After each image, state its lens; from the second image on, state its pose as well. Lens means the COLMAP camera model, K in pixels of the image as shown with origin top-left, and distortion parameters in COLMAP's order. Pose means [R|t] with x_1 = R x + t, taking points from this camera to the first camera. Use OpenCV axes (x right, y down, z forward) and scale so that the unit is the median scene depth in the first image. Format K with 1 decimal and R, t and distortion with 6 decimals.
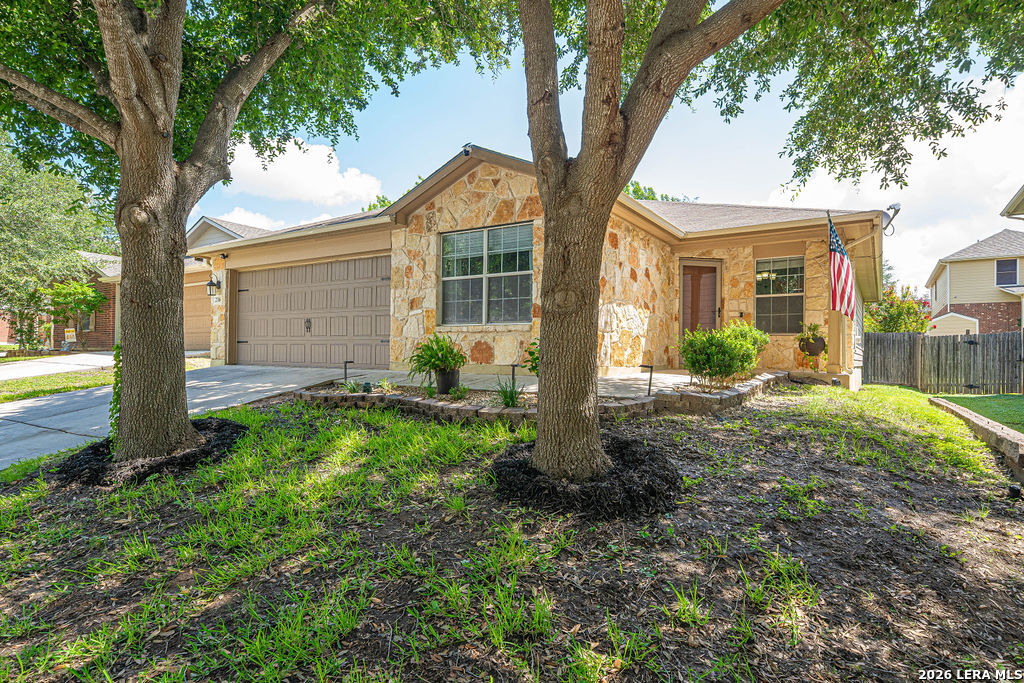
lens RADIAL K [[577.5, 0, 509.2], [0, 577.5, 342.6], [0, 0, 1]] dist [0.034902, -0.000293]
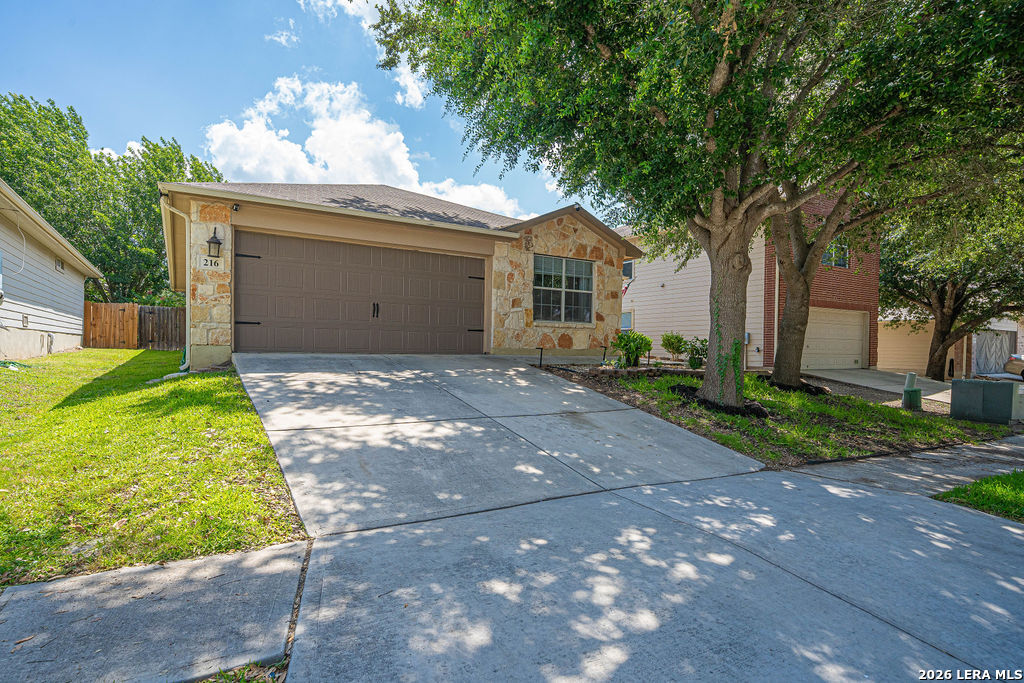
lens RADIAL K [[530.5, 0, 512.0], [0, 530.5, 341.5], [0, 0, 1]] dist [0.028745, 0.000094]
pose [[0.422392, 0.001628, 0.906412, -1.206591], [-0.031338, 0.999427, 0.012808, 0.004217], [-0.905871, -0.033816, 0.422201, 0.481993]]
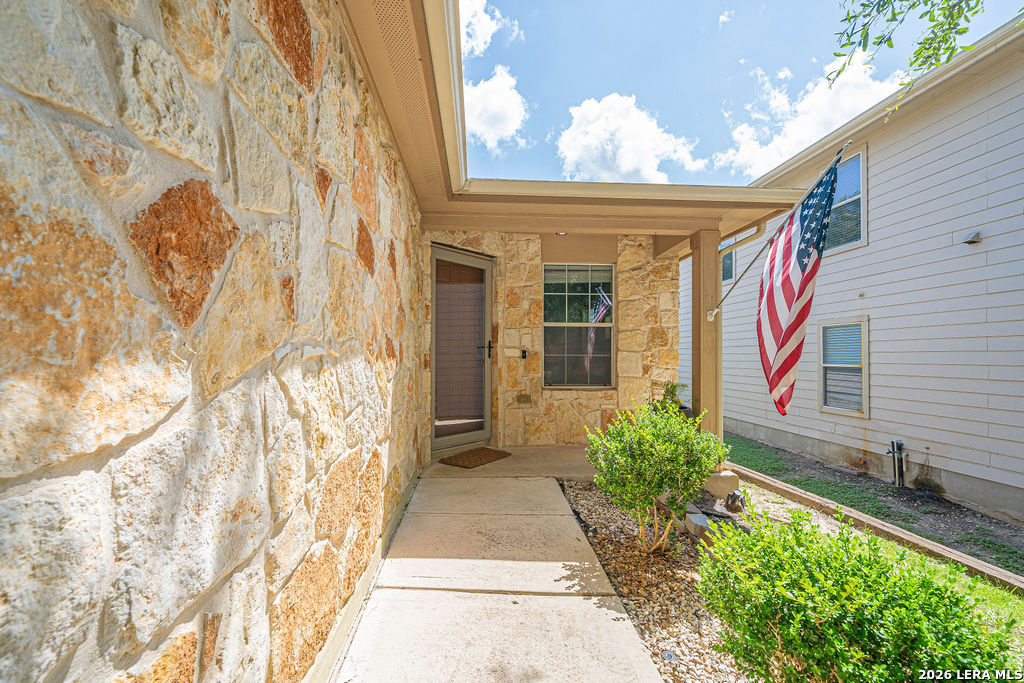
lens RADIAL K [[449.0, 0, 513.0], [0, 449.0, 351.8], [0, 0, 1]] dist [-0.000280, -0.000038]
pose [[0.799970, -0.000166, 0.600041, 0.130585], [-0.011677, 0.999806, 0.015843, -0.065285], [-0.599927, -0.019681, 0.799813, 0.723583]]
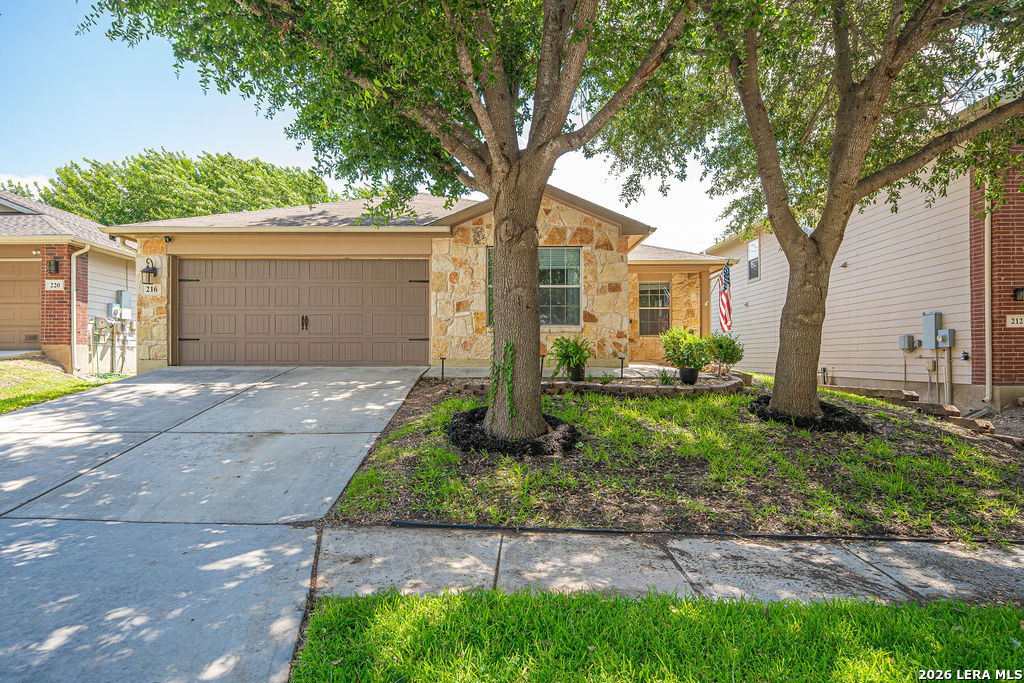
lens RADIAL K [[577.5, 0, 509.2], [0, 577.5, 342.6], [0, 0, 1]] dist [0.034902, -0.000293]
pose [[0.835804, 0.000379, 0.549027, -0.678695], [-0.001807, 0.999996, 0.002061, 0.000907], [-0.549025, -0.002715, 0.835802, 0.008064]]
